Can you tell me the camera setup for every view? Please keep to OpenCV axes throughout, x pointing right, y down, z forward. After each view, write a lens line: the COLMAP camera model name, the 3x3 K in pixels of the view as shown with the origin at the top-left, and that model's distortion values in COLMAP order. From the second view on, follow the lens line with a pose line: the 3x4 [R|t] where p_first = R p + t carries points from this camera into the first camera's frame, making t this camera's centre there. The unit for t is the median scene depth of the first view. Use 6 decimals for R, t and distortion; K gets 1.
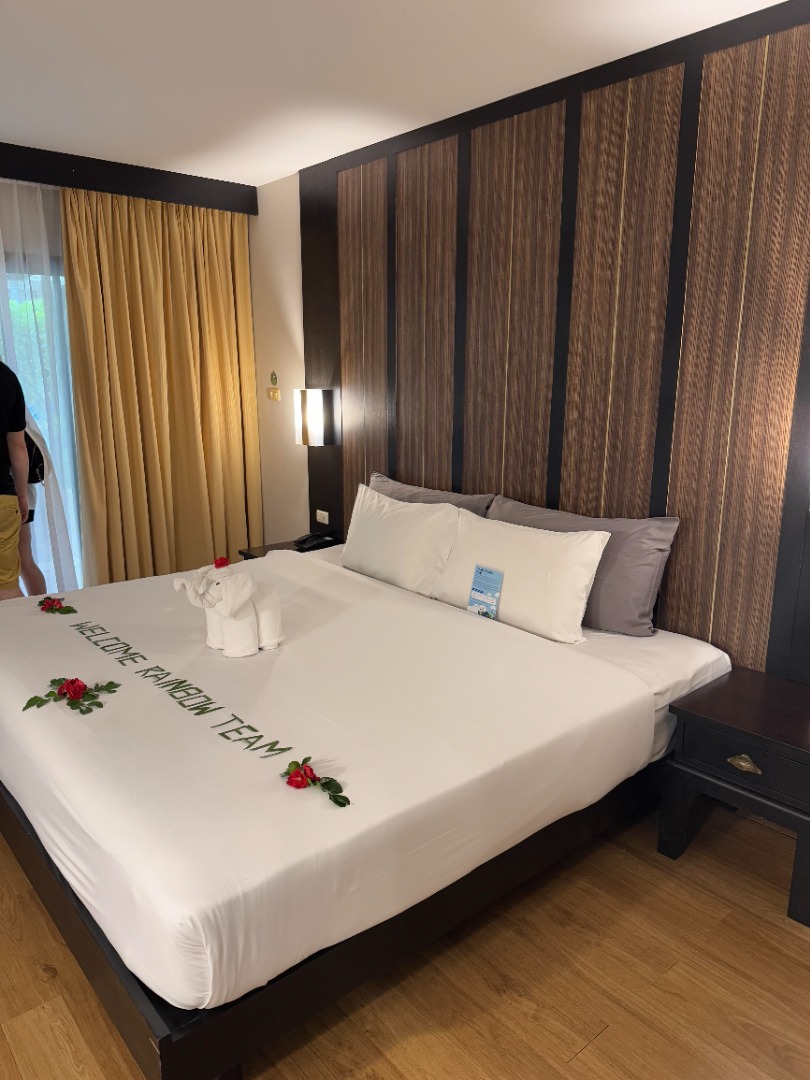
lens RADIAL K [[758.2, 0, 398.6], [0, 758.2, 540.4], [0, 0, 1]] dist [0.040734, -0.048742]
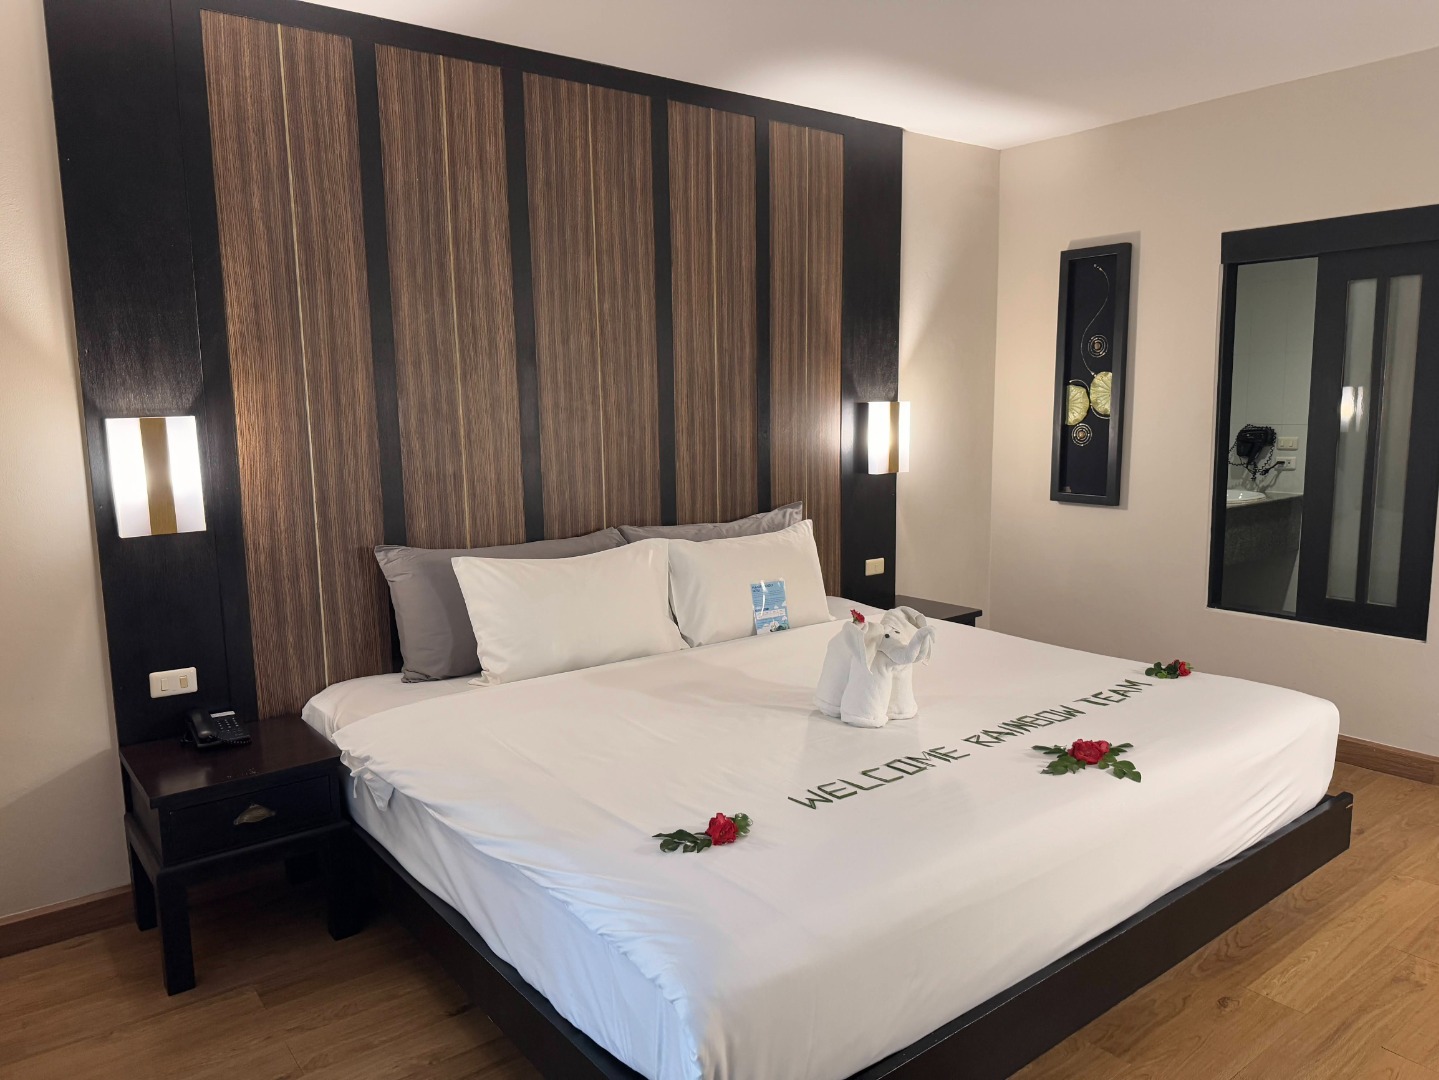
lens RADIAL K [[1010.2, 0, 711.9], [0, 1010.2, 545.7], [0, 0, 1]] dist [0.040734, -0.048742]
pose [[0.057410, -0.144218, 0.987879, -1.182309], [0.231759, 0.964405, 0.127322, -0.192638], [-0.971078, 0.221640, 0.088790, 0.996954]]
